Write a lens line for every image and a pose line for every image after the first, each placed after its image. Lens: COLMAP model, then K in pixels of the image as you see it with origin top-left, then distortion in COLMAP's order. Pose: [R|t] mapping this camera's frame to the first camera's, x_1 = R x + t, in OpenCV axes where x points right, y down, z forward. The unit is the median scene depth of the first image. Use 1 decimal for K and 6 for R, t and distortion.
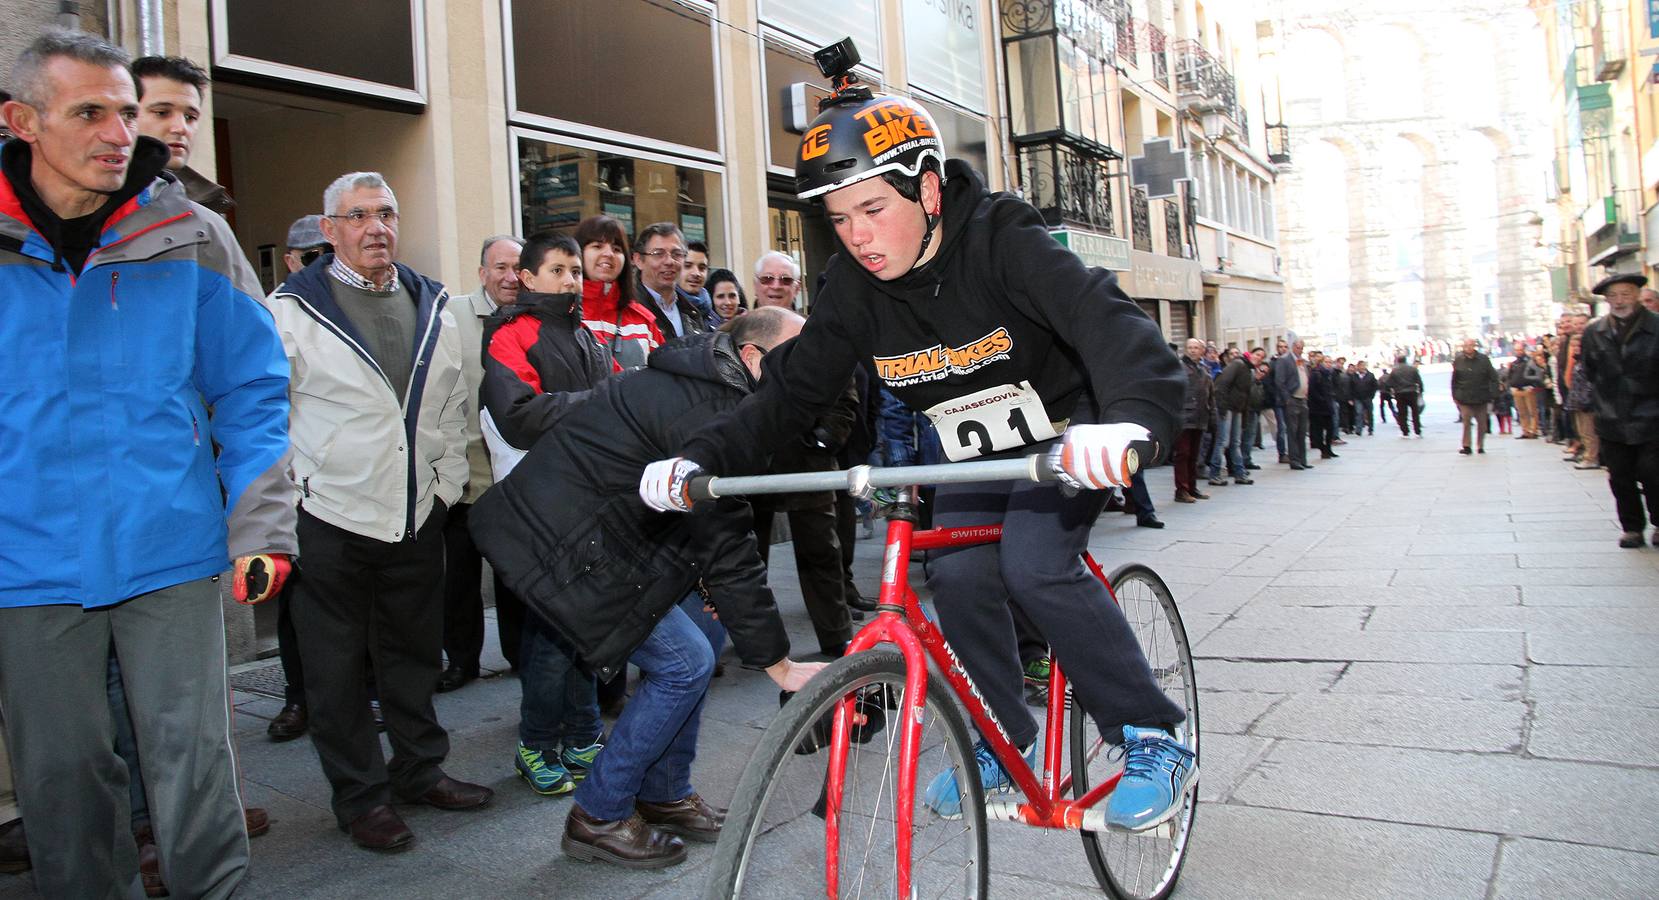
lens RADIAL K [[1138.7, 0, 839.8], [0, 1138.7, 349.3], [0, 0, 1]] dist [-0.062875, 0.027422]
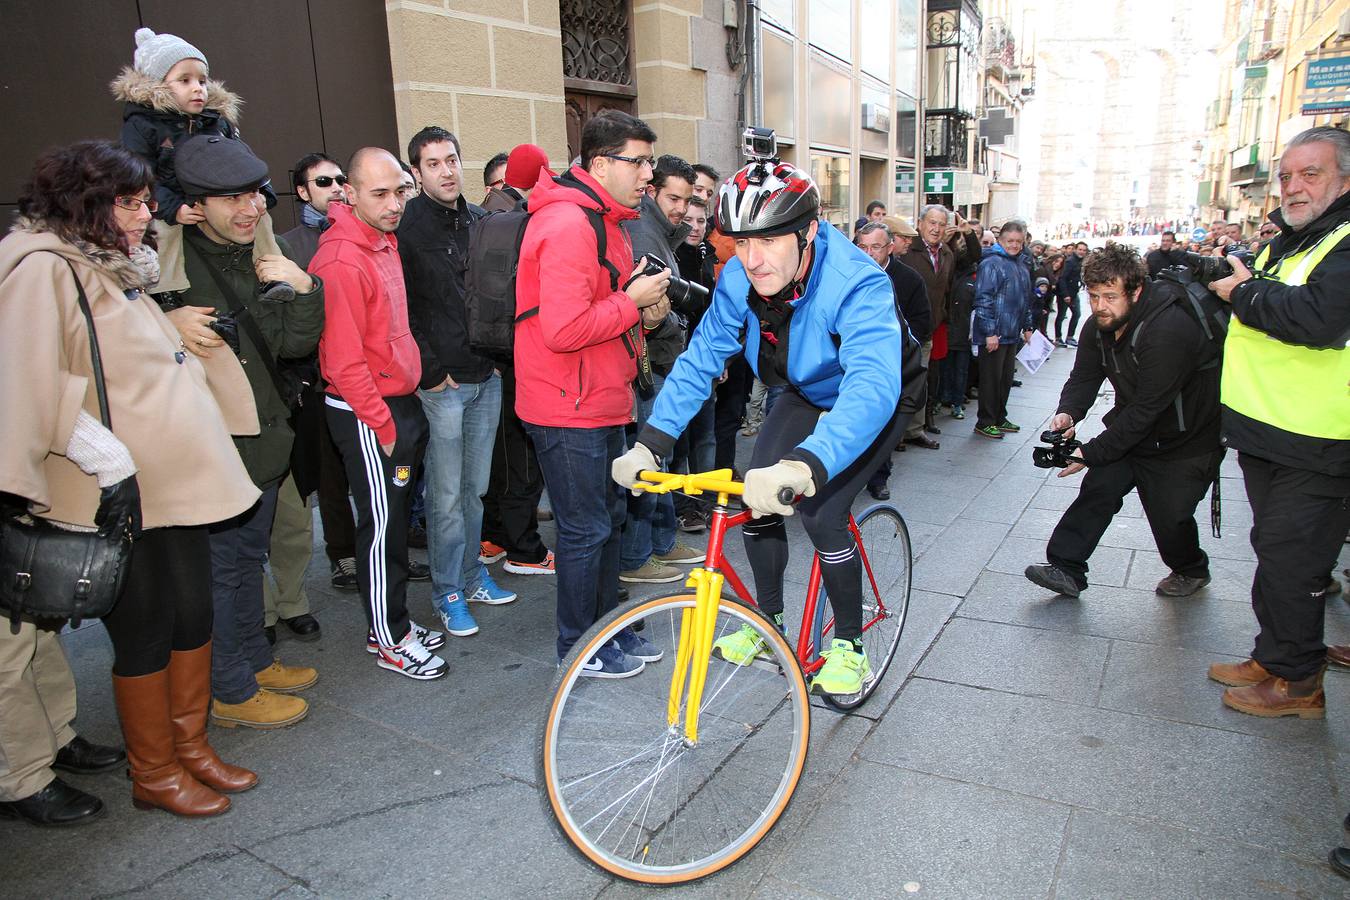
lens RADIAL K [[951.4, 0, 674.8], [0, 951.4, 453.0], [0, 0, 1]] dist [-0.104051, 0.075924]
pose [[0.995645, 0.009230, 0.092773, -0.232708], [-0.032847, 0.966010, 0.256411, -0.031147], [-0.087253, -0.258342, 0.962105, -0.276275]]
